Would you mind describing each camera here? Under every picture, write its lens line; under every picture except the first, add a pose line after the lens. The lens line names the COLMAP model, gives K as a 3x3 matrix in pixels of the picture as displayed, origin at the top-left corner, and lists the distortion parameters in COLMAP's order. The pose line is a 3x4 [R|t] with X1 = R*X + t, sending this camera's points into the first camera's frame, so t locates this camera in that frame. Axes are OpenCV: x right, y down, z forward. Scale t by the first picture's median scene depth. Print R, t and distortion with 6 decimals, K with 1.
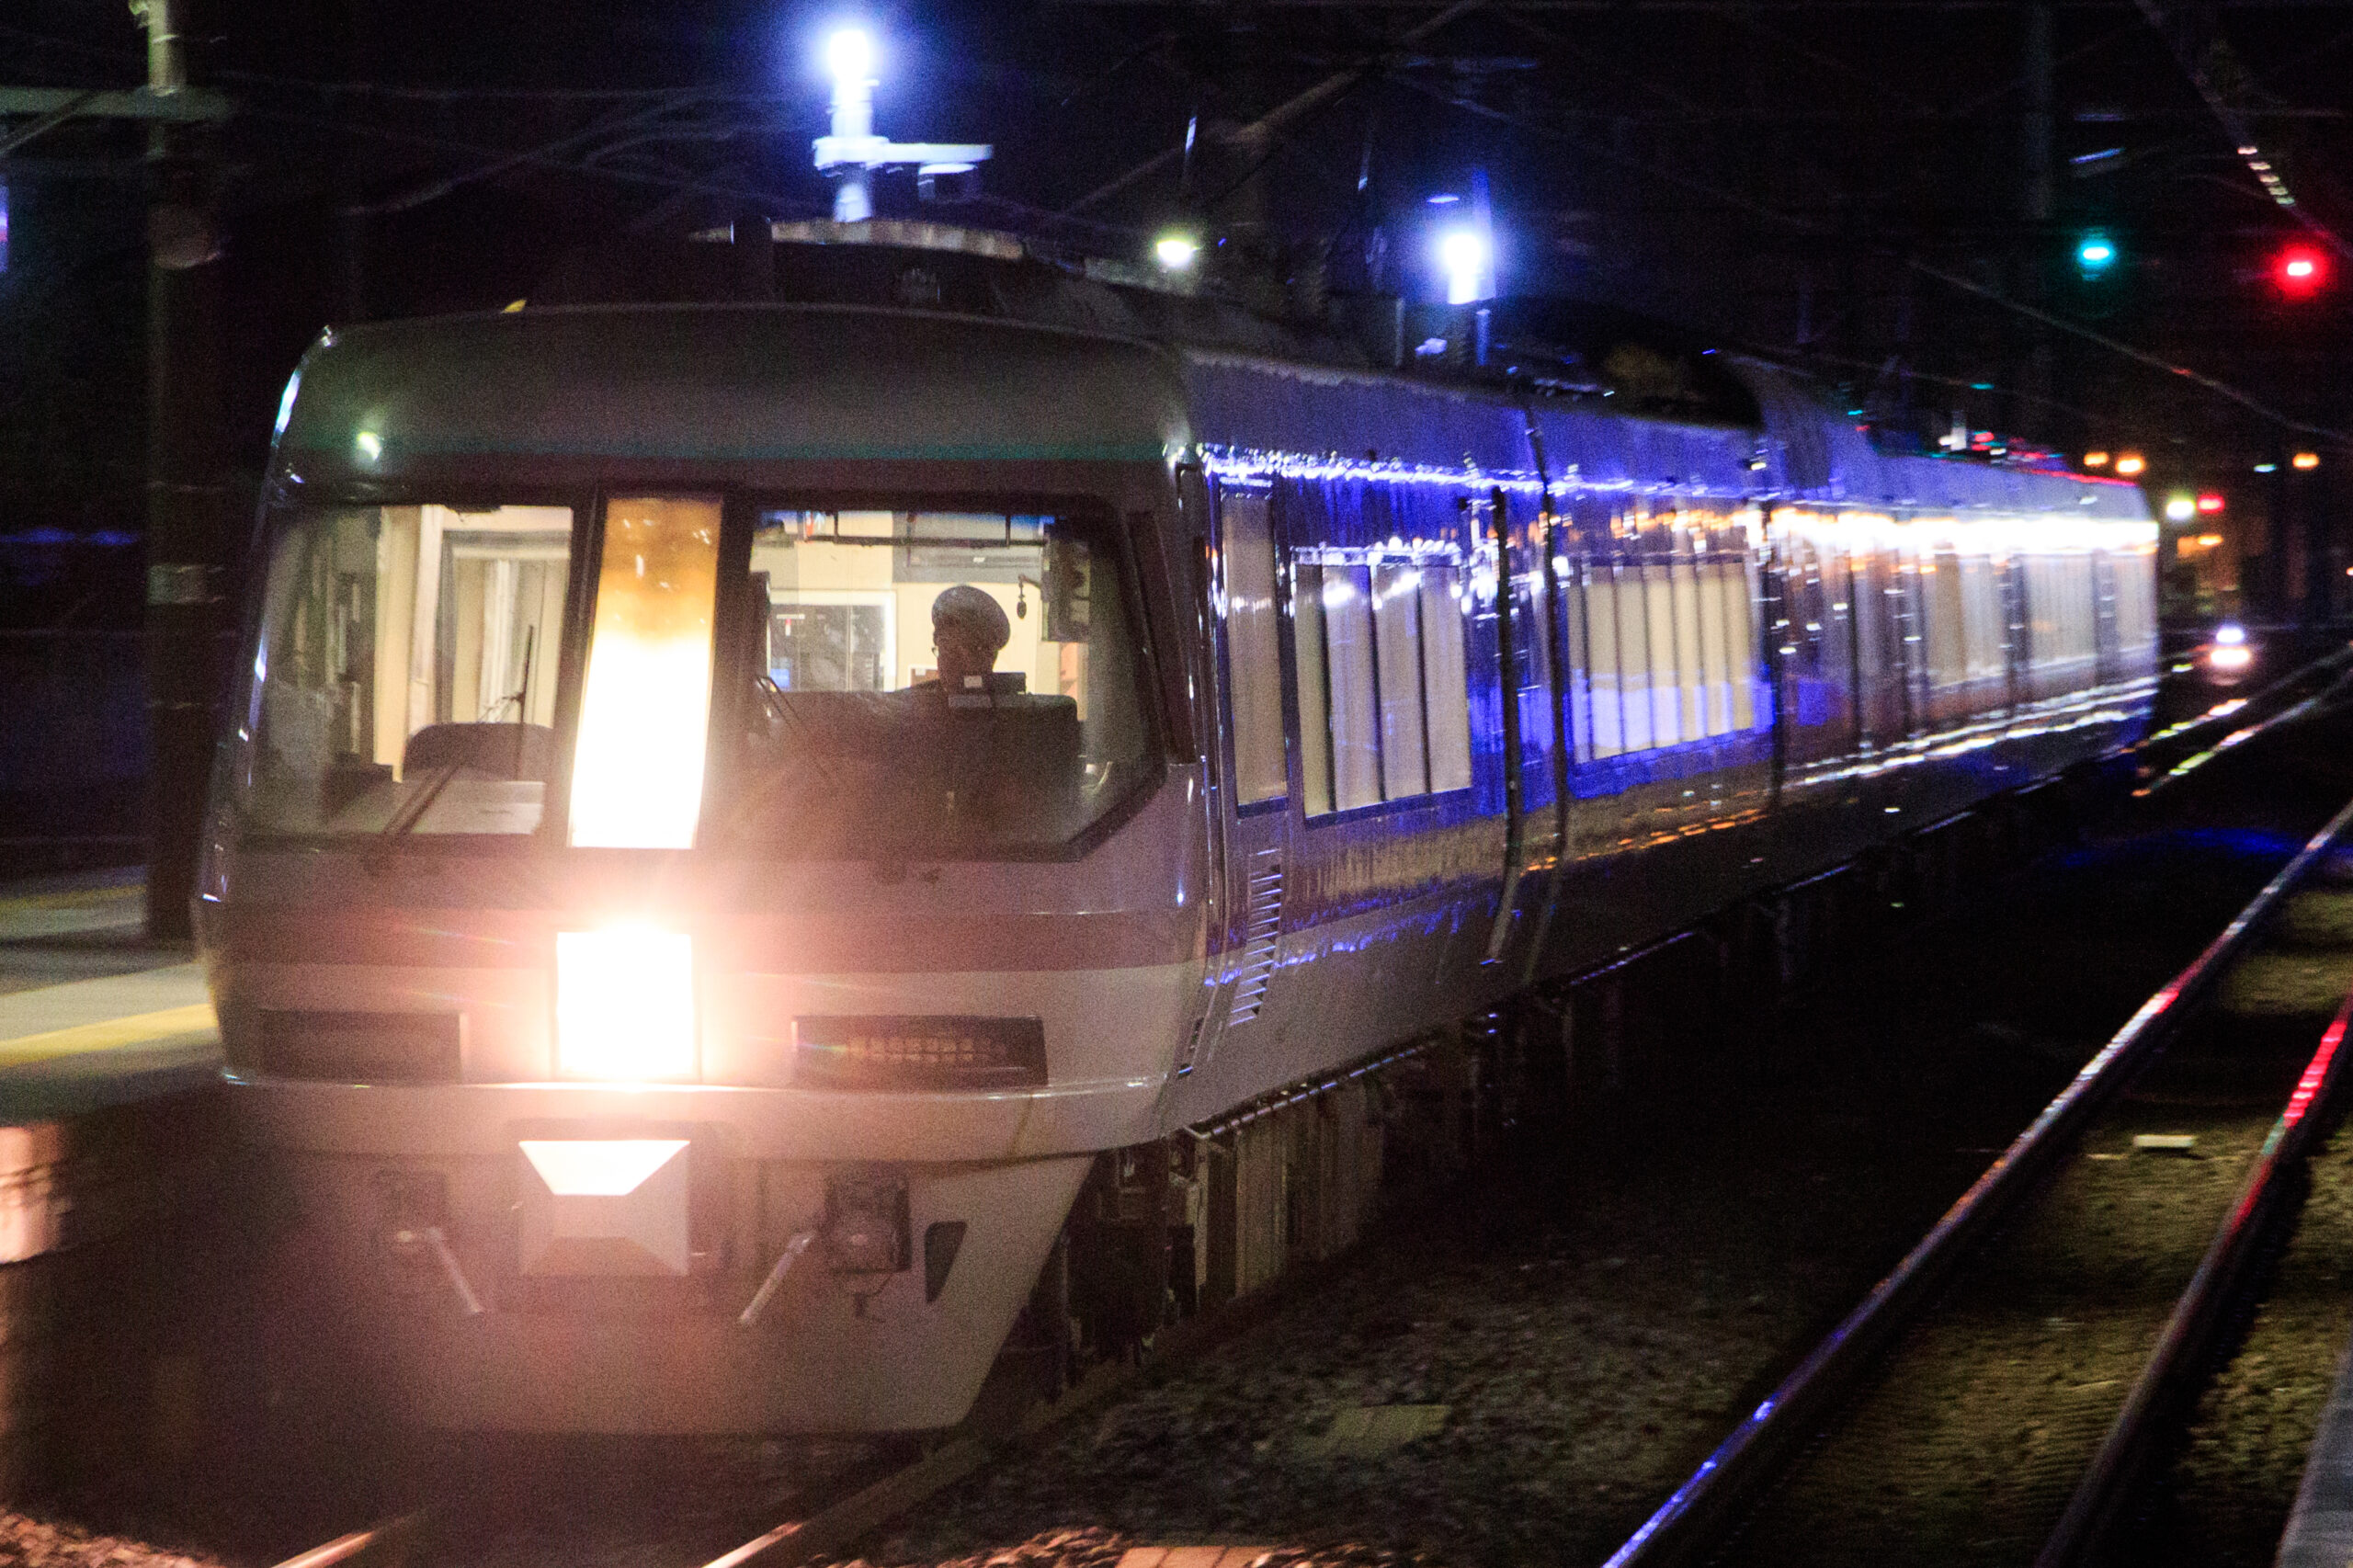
lens RADIAL K [[15006.7, 0, 1176.5], [0, 15006.7, 784.0], [0, 0, 1]] dist [2.498459, -12.077975]
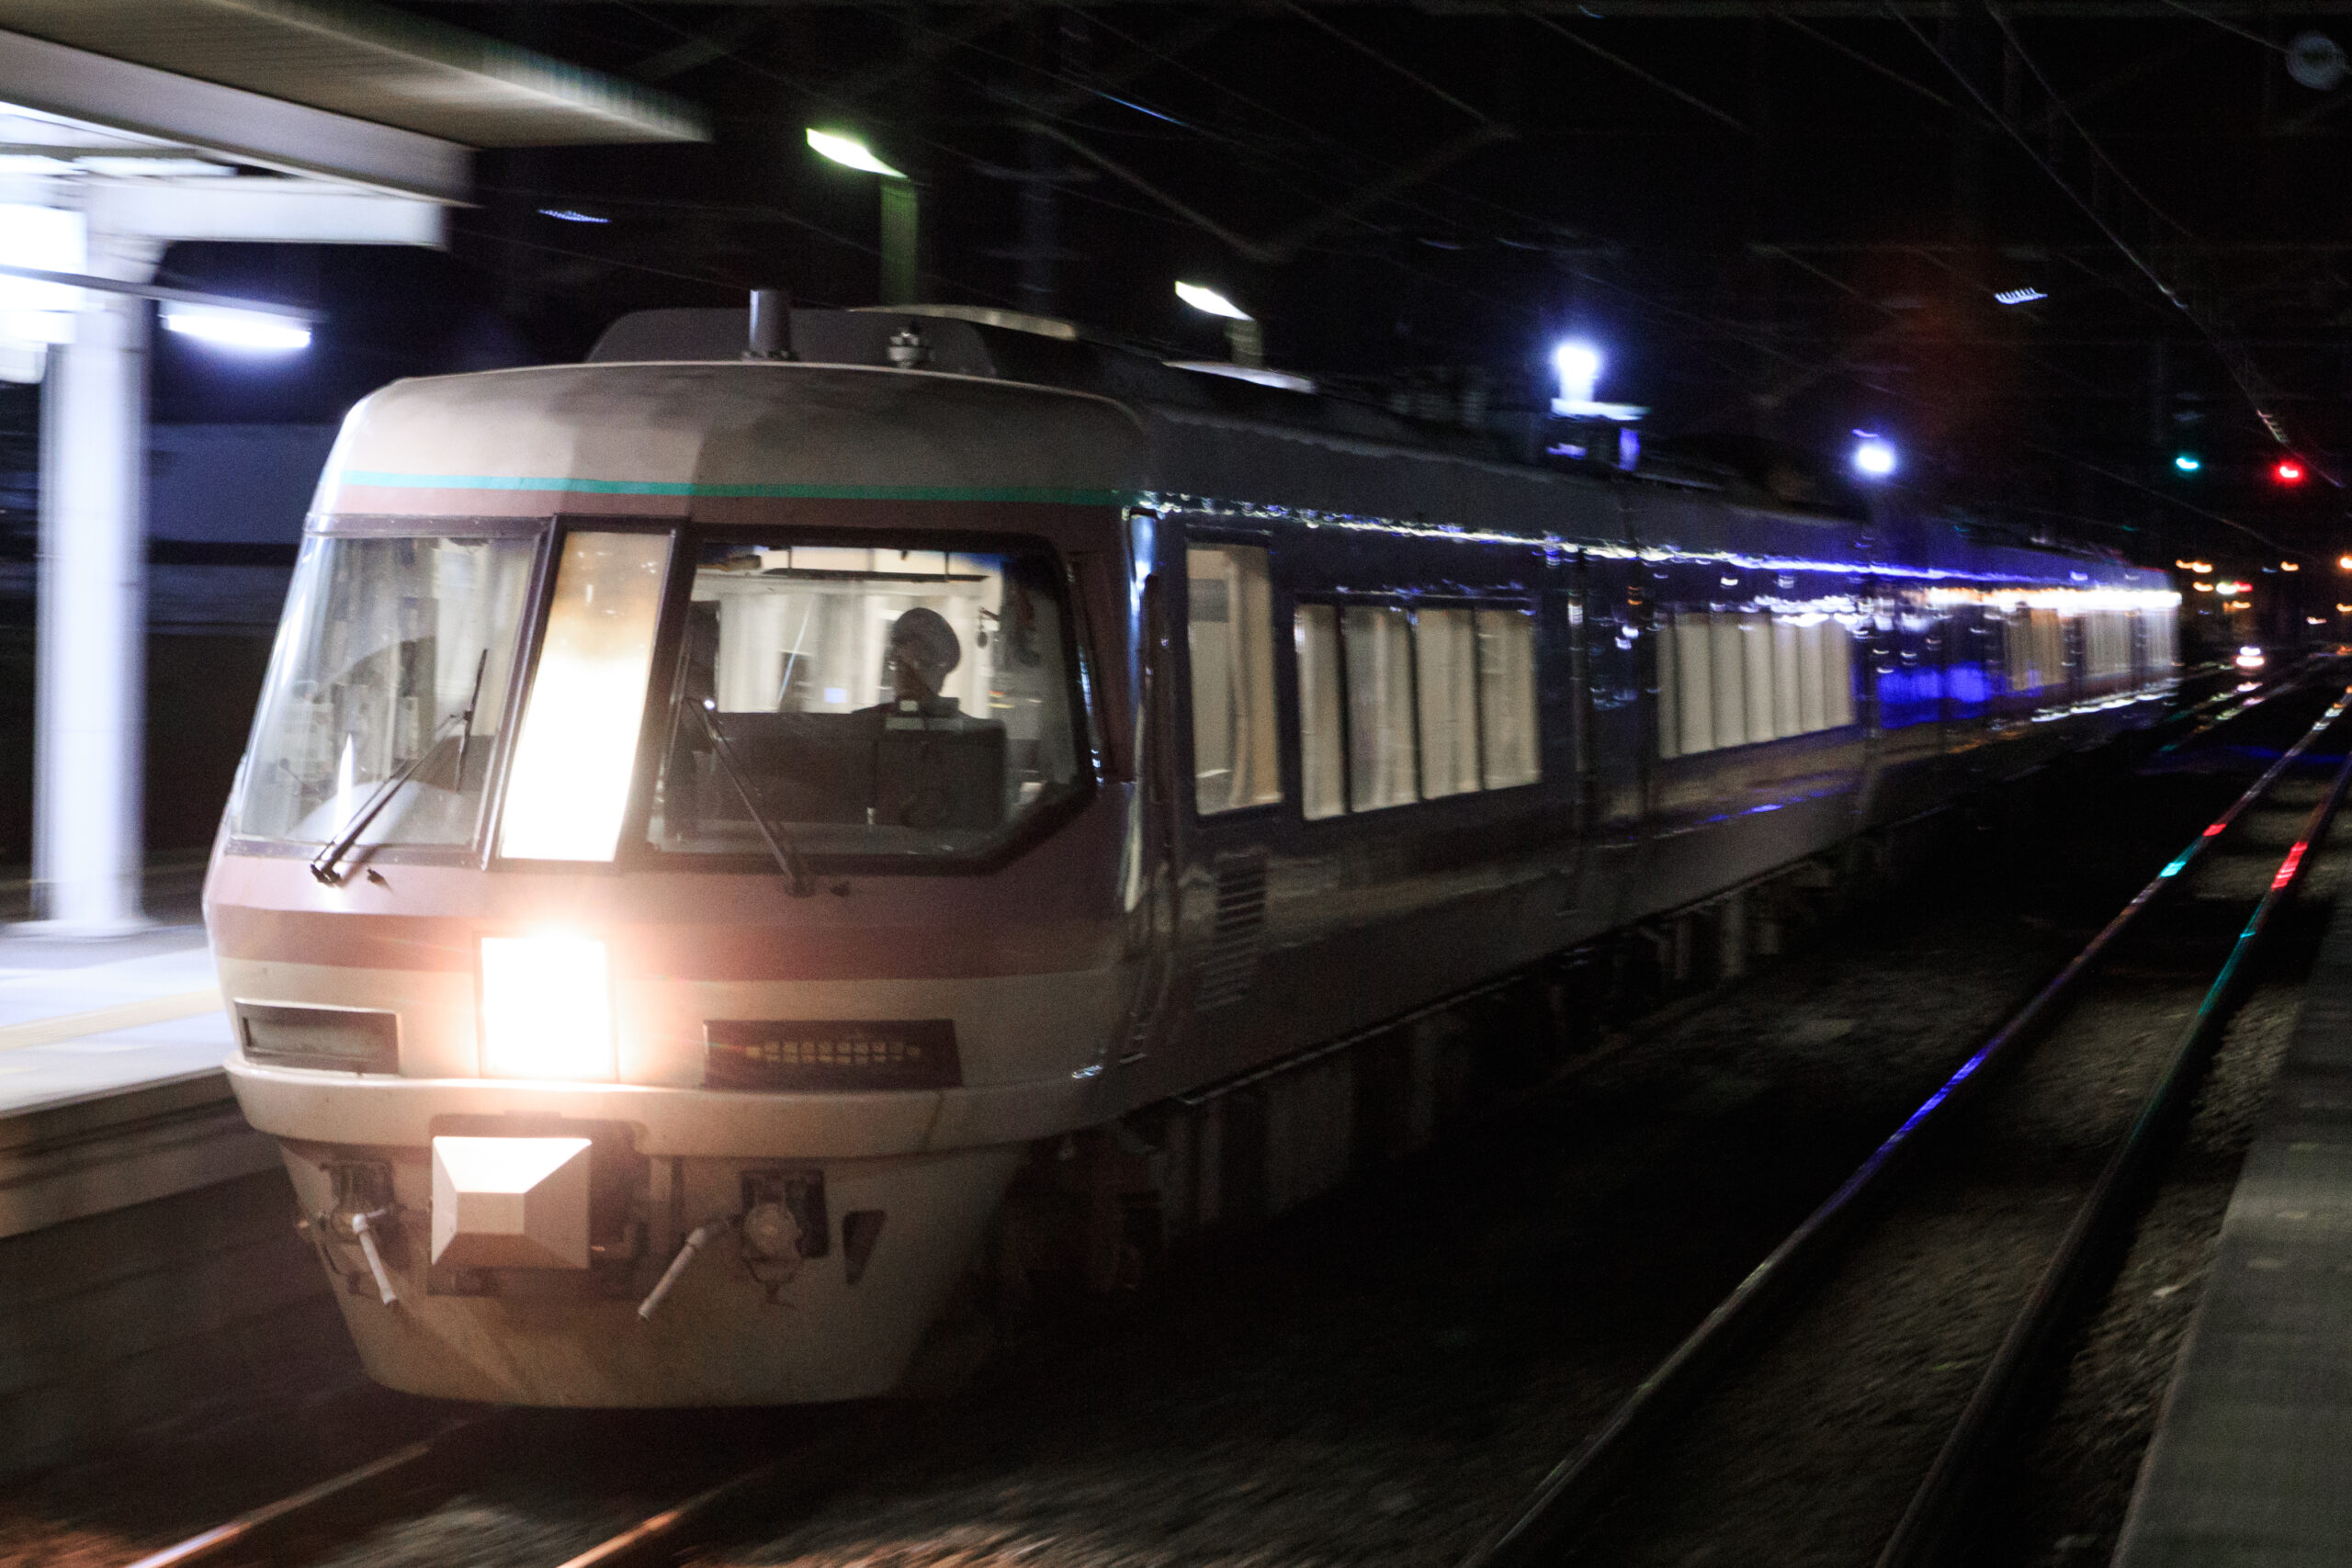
lens RADIAL K [[6363.5, 0, 1176.7], [0, 6363.5, 722.1], [0, 0, 1]] dist [0.463871, 0.429103]
pose [[0.994979, 0.017040, -0.098620, 0.049960], [-0.016667, 0.999850, 0.004605, -0.007930], [0.098684, -0.002939, 0.995115, 0.538214]]
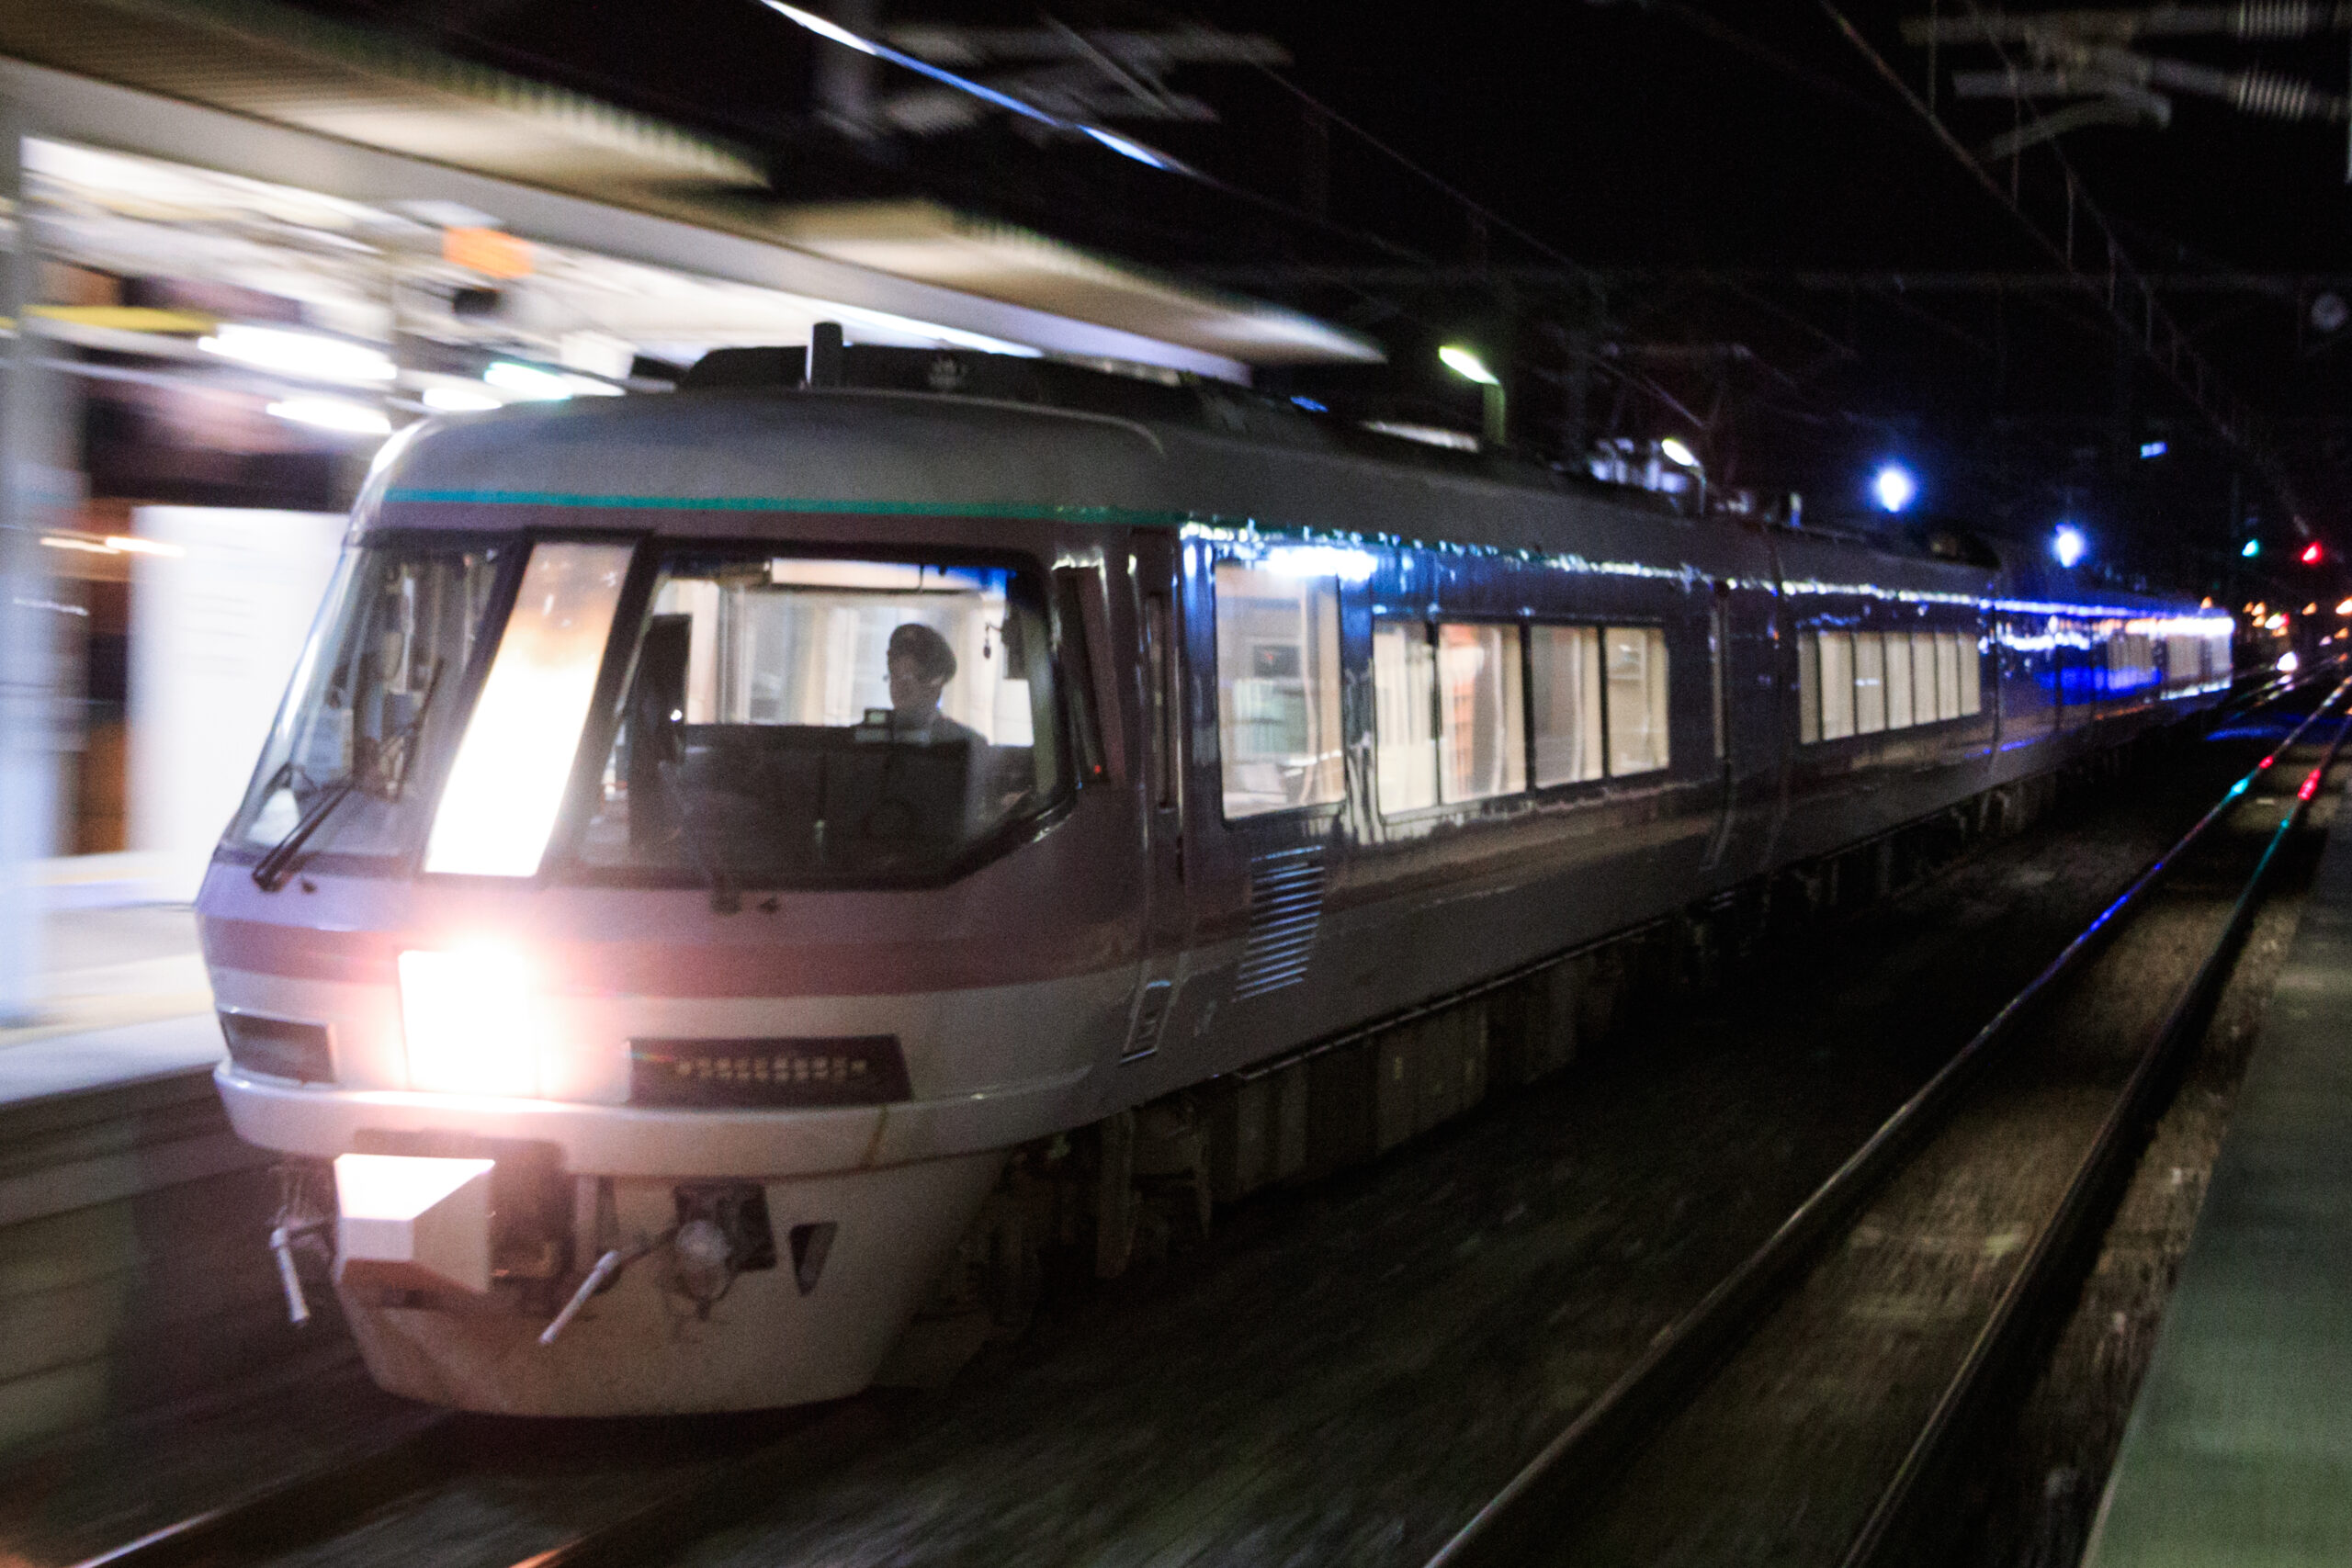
lens RADIAL K [[3857.7, 0, 1350.7], [0, 3857.7, 651.6], [0, 0, 1]] dist [0.016351, 0.005570]
pose [[0.985199, 0.021713, -0.170034, 0.066843], [-0.023005, 0.999719, -0.005631, -0.010665], [0.169864, 0.009460, 0.985422, 0.719924]]
